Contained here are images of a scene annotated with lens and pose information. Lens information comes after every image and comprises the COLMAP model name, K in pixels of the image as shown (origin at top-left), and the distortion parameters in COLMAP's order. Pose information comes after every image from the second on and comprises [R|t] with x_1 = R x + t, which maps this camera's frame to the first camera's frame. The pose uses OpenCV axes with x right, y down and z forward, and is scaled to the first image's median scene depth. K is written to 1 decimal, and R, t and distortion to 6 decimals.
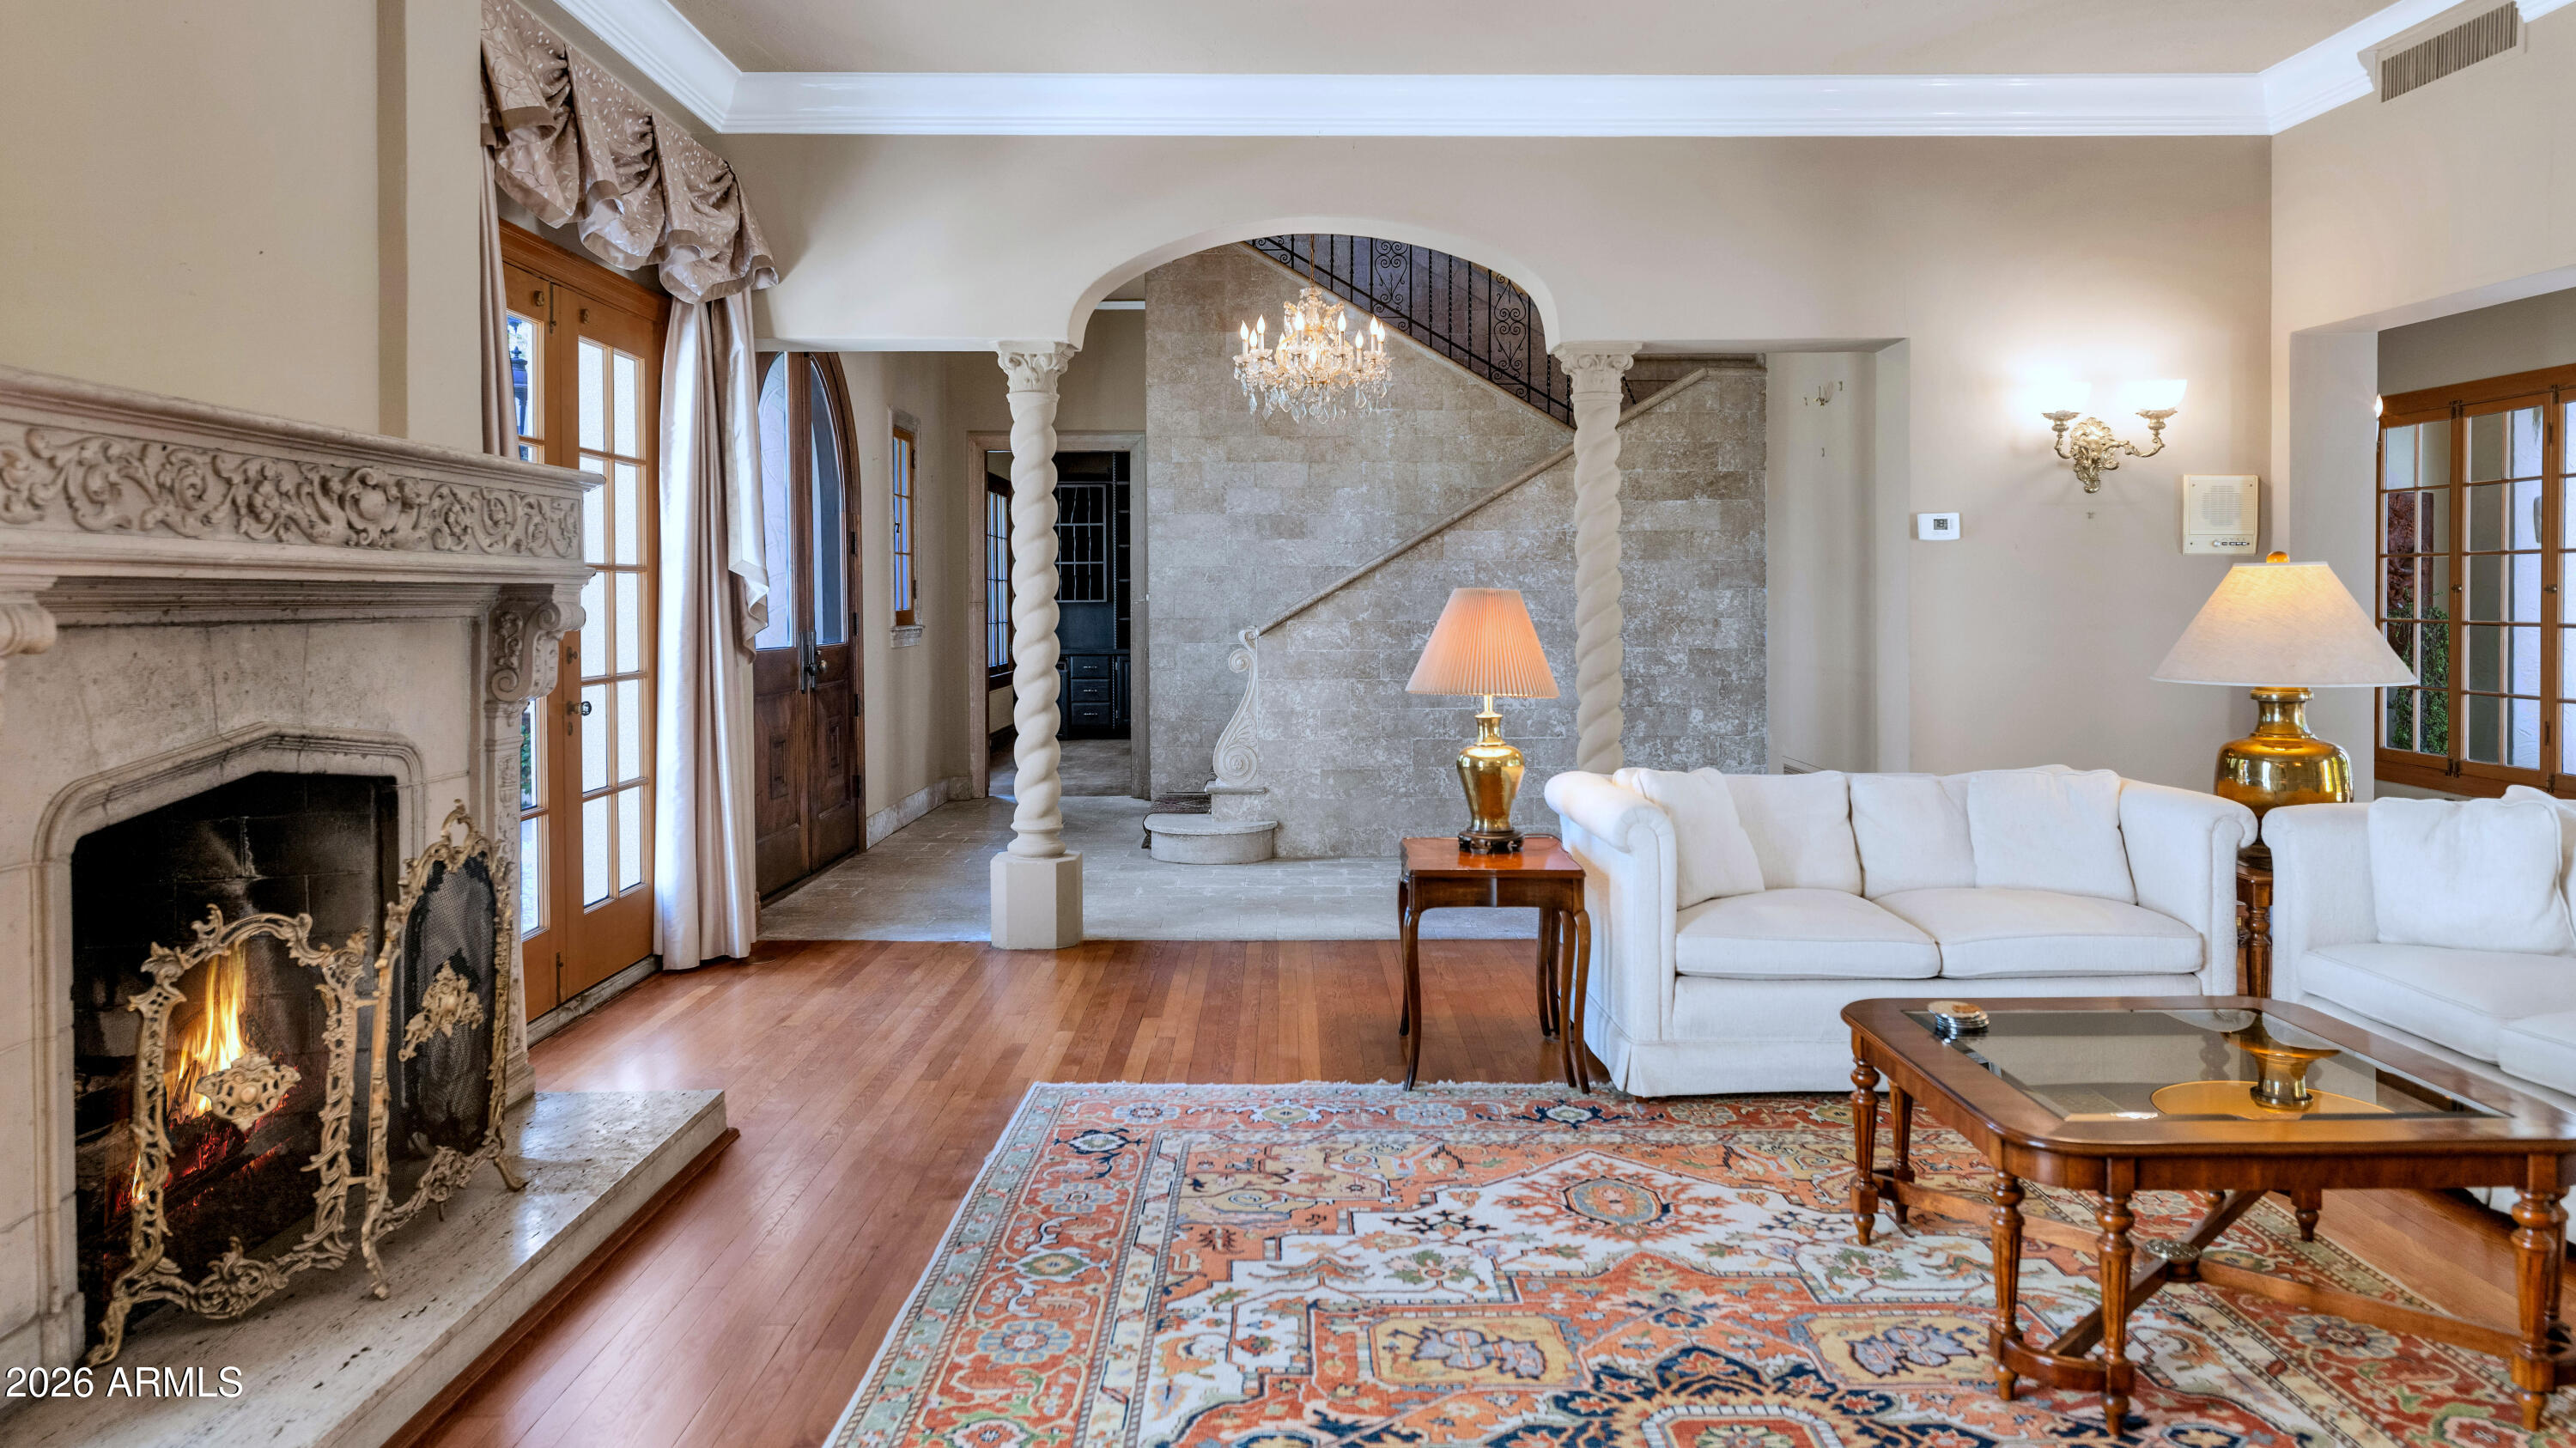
lens RADIAL K [[1740.1, 0, 1283.8], [0, 1740.1, 723.2], [0, 0, 1]] dist [-0.001610, -0.000053]
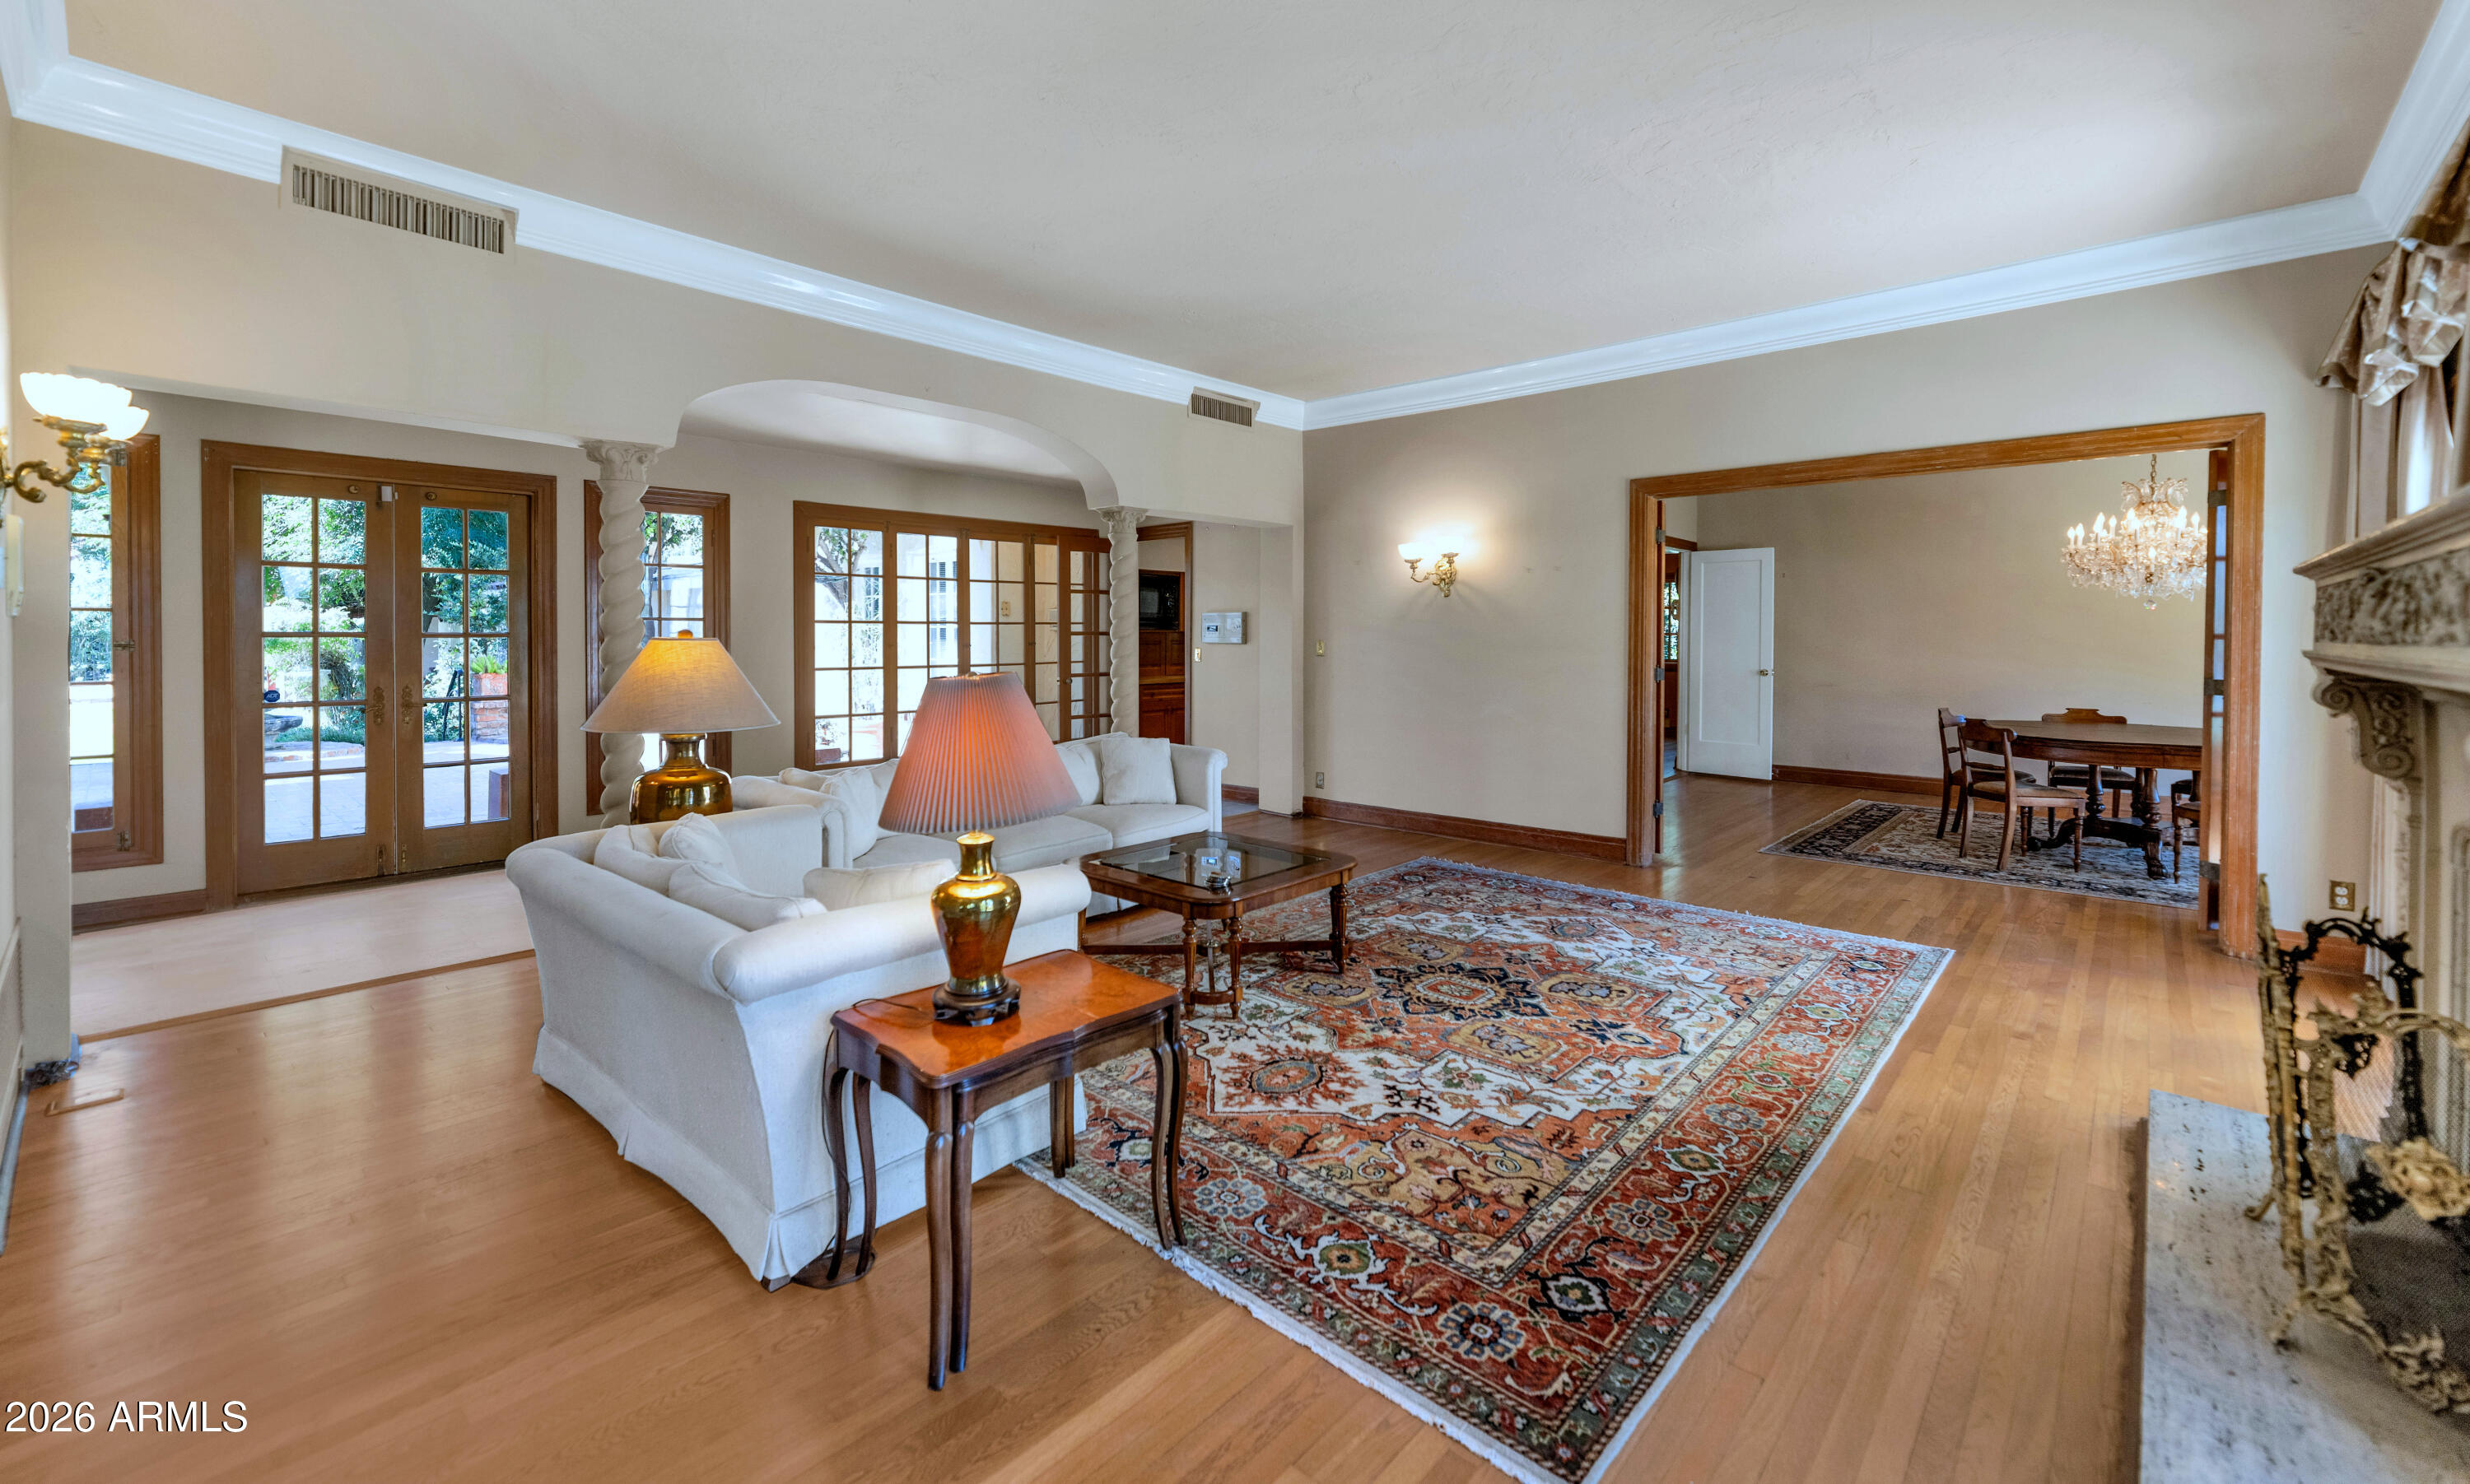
lens RADIAL K [[989.1, 0, 1249.2], [0, 989.1, 751.3], [0, 0, 1]] dist [0.001709, 0.000079]
pose [[-0.744598, -0.081867, 0.662474, -0.371159], [0.044436, 0.984170, 0.171565, -0.169961], [-0.666032, 0.157185, -0.729173, 1.787920]]
